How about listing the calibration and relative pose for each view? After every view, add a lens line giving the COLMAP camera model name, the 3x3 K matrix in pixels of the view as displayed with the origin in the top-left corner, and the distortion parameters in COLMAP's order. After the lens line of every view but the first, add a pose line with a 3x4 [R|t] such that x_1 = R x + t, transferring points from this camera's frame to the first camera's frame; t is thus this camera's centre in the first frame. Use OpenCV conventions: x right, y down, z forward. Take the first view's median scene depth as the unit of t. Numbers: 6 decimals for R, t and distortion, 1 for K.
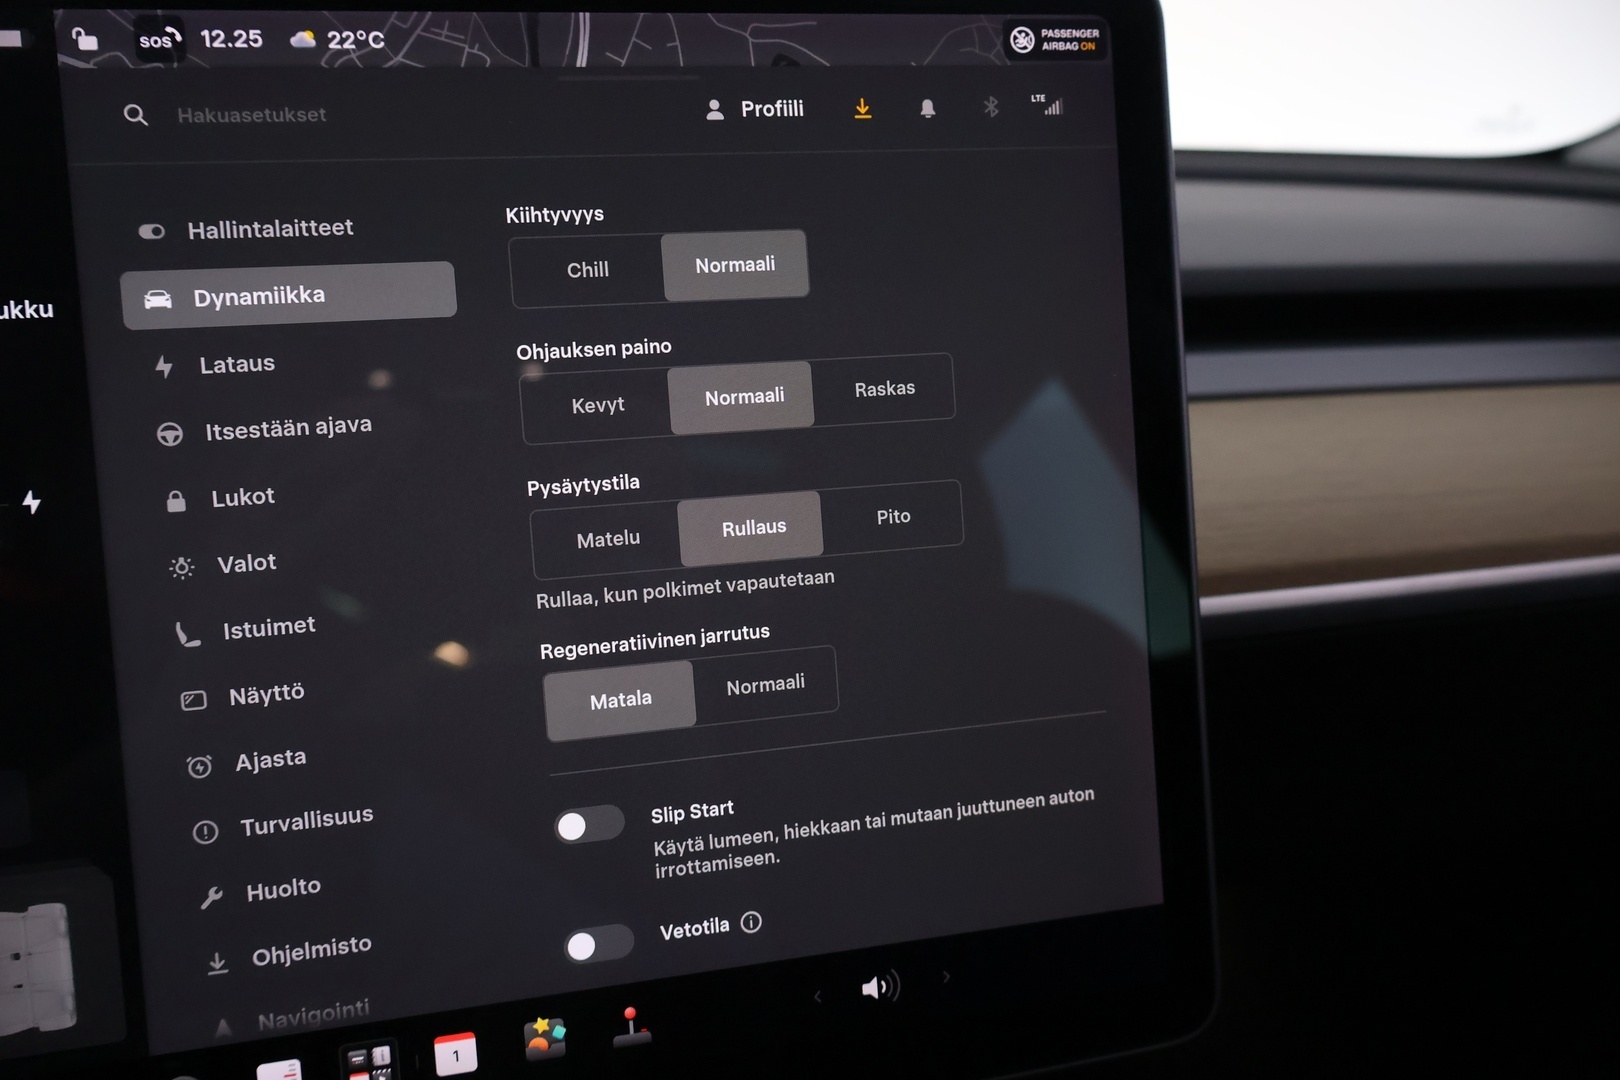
lens RADIAL K [[1344.0, 0, 811.7], [0, 1344.0, 533.2], [0, 0, 1]] dist [0.005387, 0.001003]
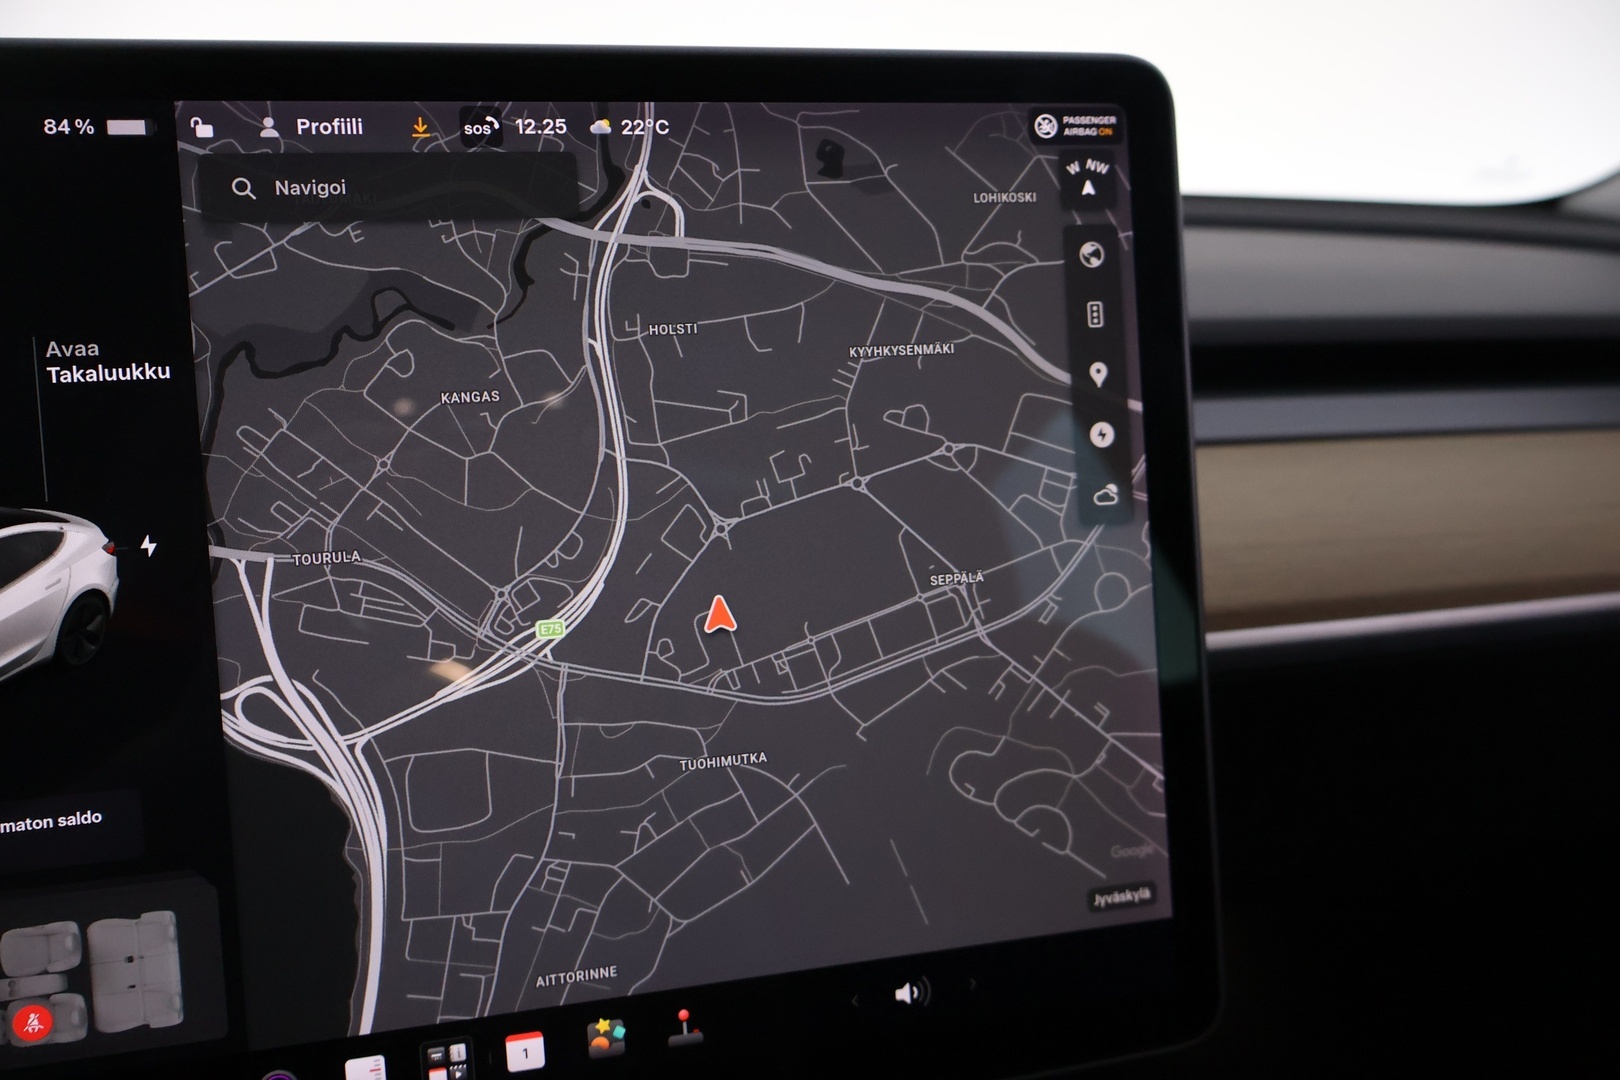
lens RADIAL K [[1344.0, 0, 831.8], [0, 1344.0, 548.4], [0, 0, 1]] dist [0.005387, 0.001003]
pose [[0.999944, 0.005940, 0.008773, -0.026927], [-0.005861, 0.999943, -0.008929, -0.012913], [-0.008825, 0.008877, 0.999922, -0.095768]]
